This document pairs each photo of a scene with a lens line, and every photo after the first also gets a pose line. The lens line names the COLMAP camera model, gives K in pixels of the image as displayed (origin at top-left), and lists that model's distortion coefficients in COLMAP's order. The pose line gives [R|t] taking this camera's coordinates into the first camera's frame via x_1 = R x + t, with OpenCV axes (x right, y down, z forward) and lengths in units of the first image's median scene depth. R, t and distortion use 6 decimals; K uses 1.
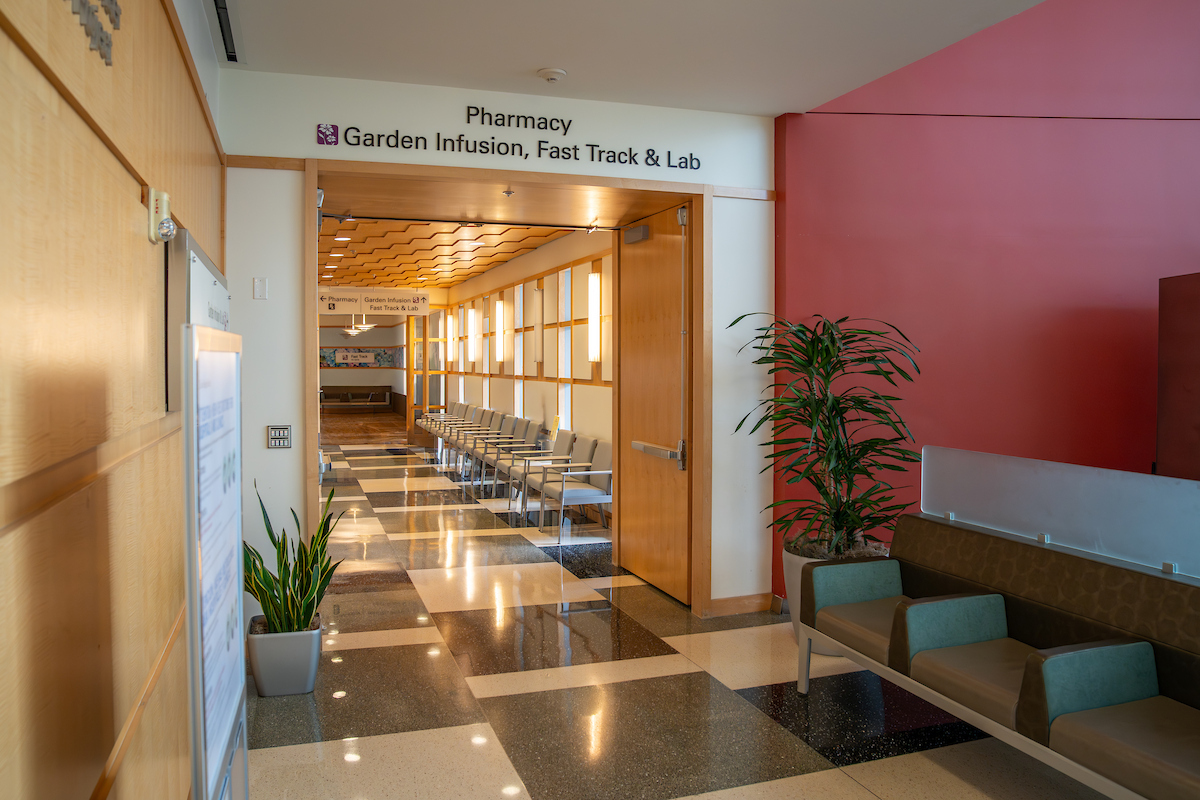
lens RADIAL K [[893.8, 0, 557.7], [0, 893.8, 393.9], [0, 0, 1]] dist [-0.134647, 0.112807]
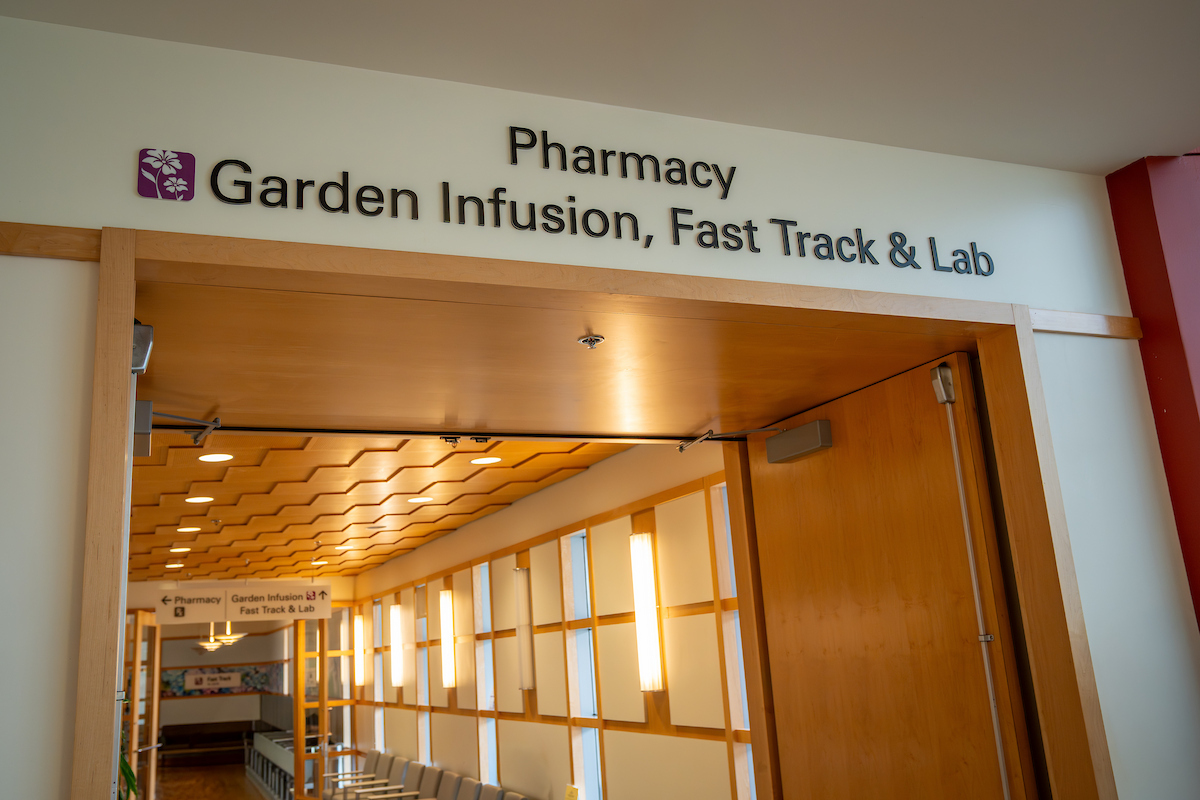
lens RADIAL K [[1066.1, 0, 555.7], [0, 1066.1, 368.4], [0, 0, 1]] dist [-0.059372, 0.013747]
pose [[0.994890, -0.038801, 0.093213, -0.122716], [0.064913, 0.952928, -0.296165, -0.058104], [-0.077334, 0.300702, 0.950578, 0.506315]]
